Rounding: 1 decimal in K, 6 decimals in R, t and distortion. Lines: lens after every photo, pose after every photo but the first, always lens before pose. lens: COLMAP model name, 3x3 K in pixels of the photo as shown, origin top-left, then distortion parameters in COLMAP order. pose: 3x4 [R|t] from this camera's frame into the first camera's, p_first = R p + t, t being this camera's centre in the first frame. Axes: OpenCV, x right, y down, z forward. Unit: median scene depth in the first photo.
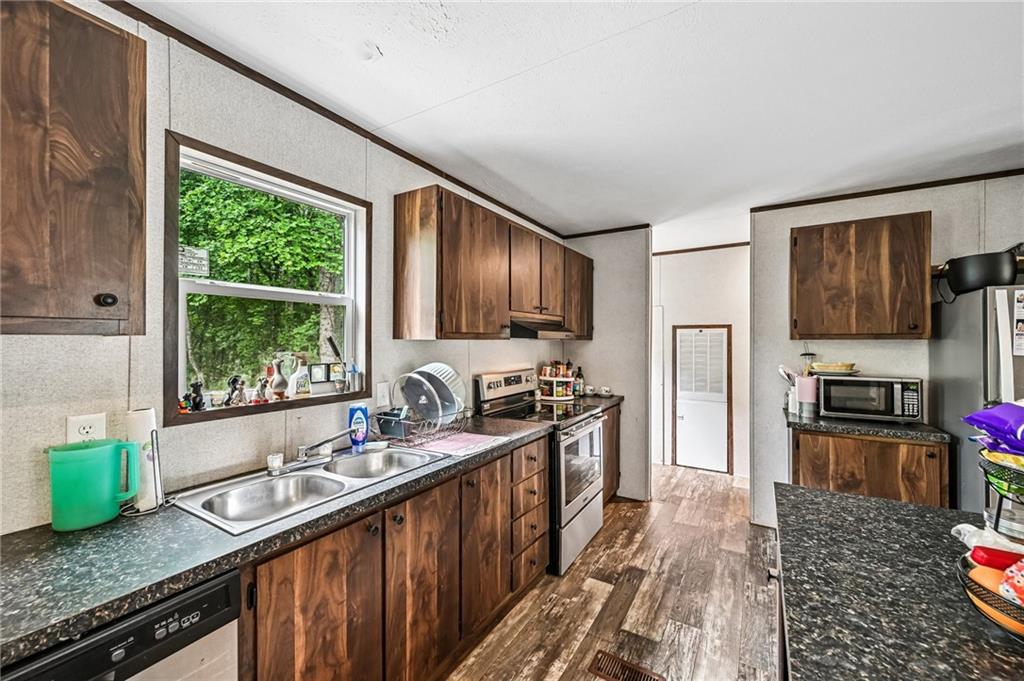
lens RADIAL K [[402.7, 0, 515.9], [0, 402.7, 338.8], [0, 0, 1]] dist [-0.001908, 0.000155]
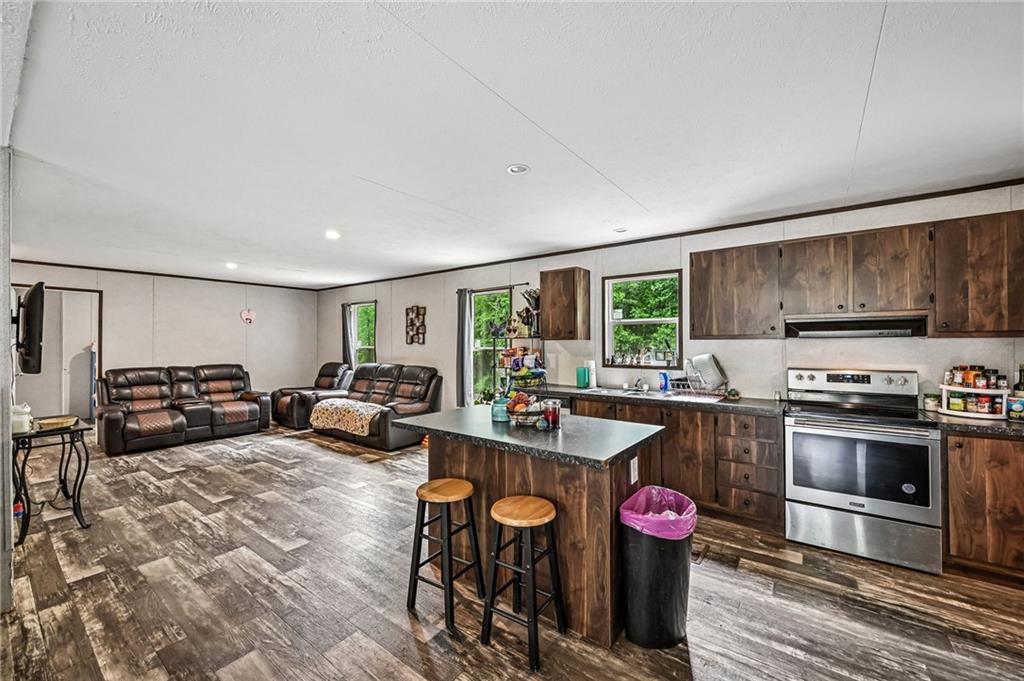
lens RADIAL K [[401.6, 0, 511.4], [0, 401.6, 335.9], [0, 0, 1]] dist [-0.006659, 0.000338]
pose [[-0.092509, -0.016645, -0.995573, 1.469472], [0.008913, 0.999806, -0.017544, 0.007998], [0.995672, -0.010496, -0.092342, 0.338746]]
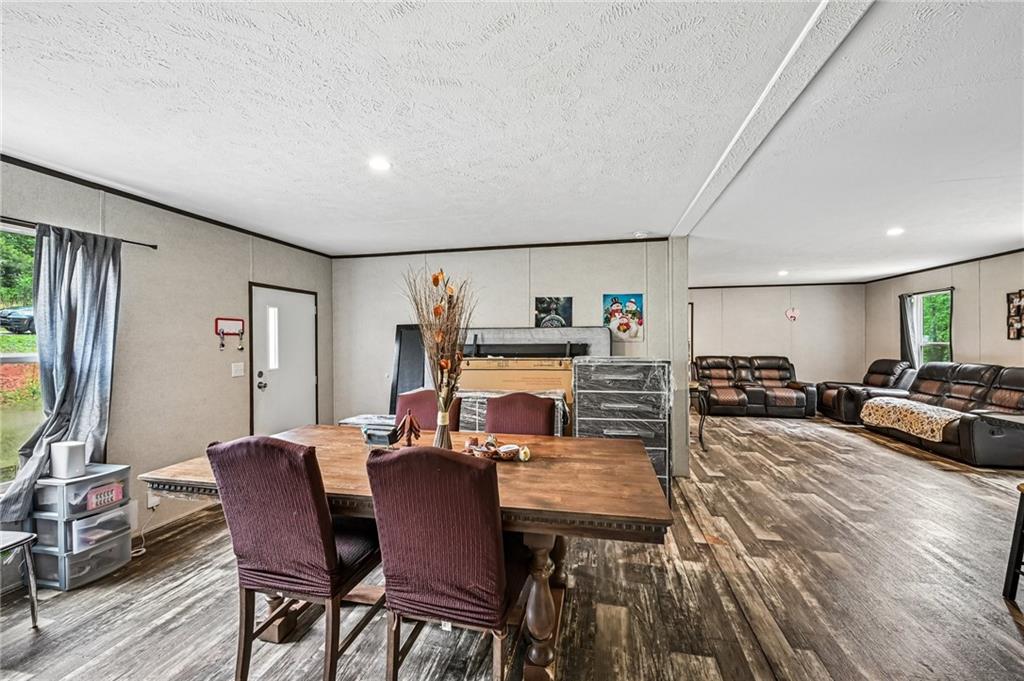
lens RADIAL K [[405.1, 0, 522.2], [0, 405.1, 340.6], [0, 0, 1]] dist [0.004135, 0.000318]
pose [[-0.940813, 0.000542, -0.338926, 1.961181], [0.001316, 0.999997, -0.002054, 0.016176], [0.338923, -0.002379, -0.940811, 0.533187]]
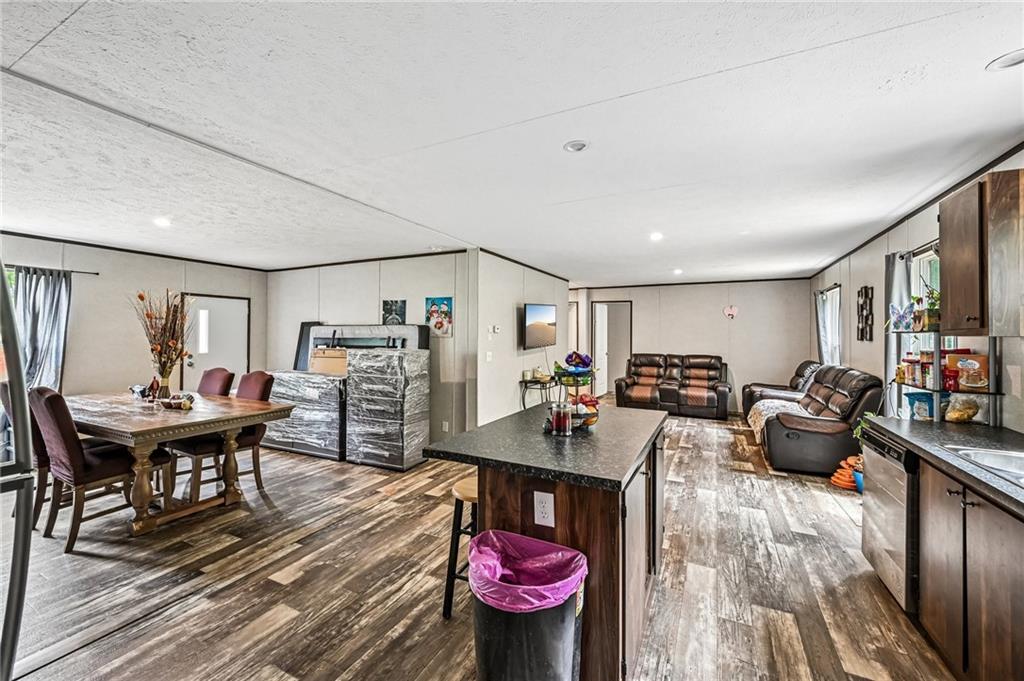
lens RADIAL K [[405.1, 0, 522.2], [0, 405.1, 340.6], [0, 0, 1]] dist [0.004135, 0.000318]
pose [[-0.994953, -0.010708, -0.099771, 0.621947], [-0.011661, 0.999892, 0.008977, 0.010559], [0.099664, 0.010095, -0.994970, 1.216972]]
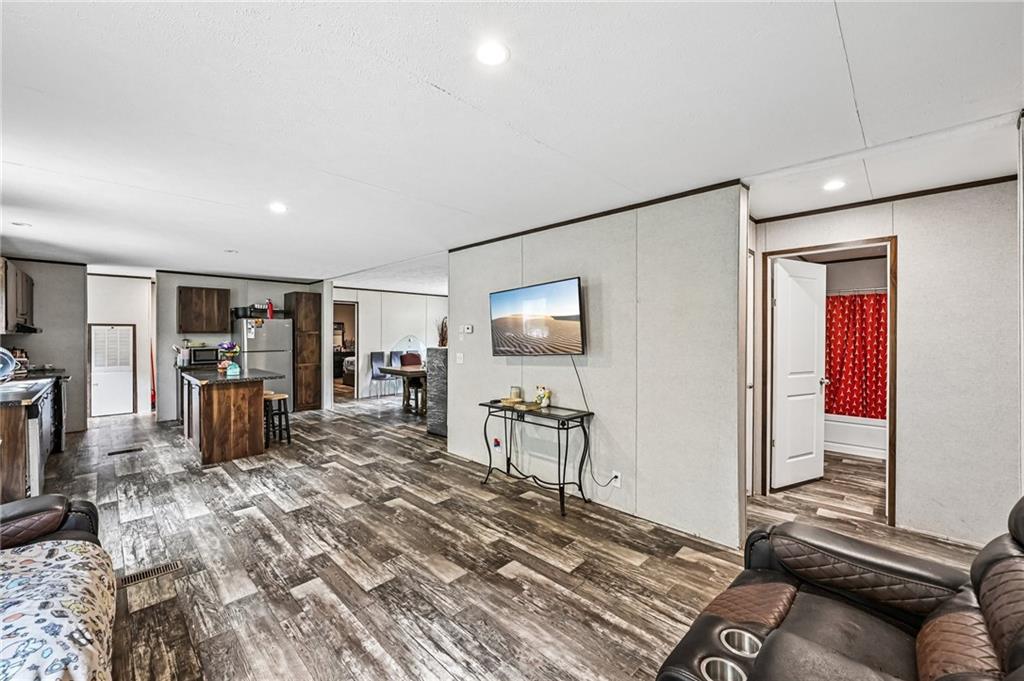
lens RADIAL K [[401.6, 0, 511.4], [0, 401.6, 335.9], [0, 0, 1]] dist [-0.006659, 0.000338]
pose [[0.223582, -0.006034, 0.974667, -1.439641], [-0.006791, 0.999947, 0.007748, -0.019850], [-0.974662, -0.008352, 0.223529, -1.761014]]
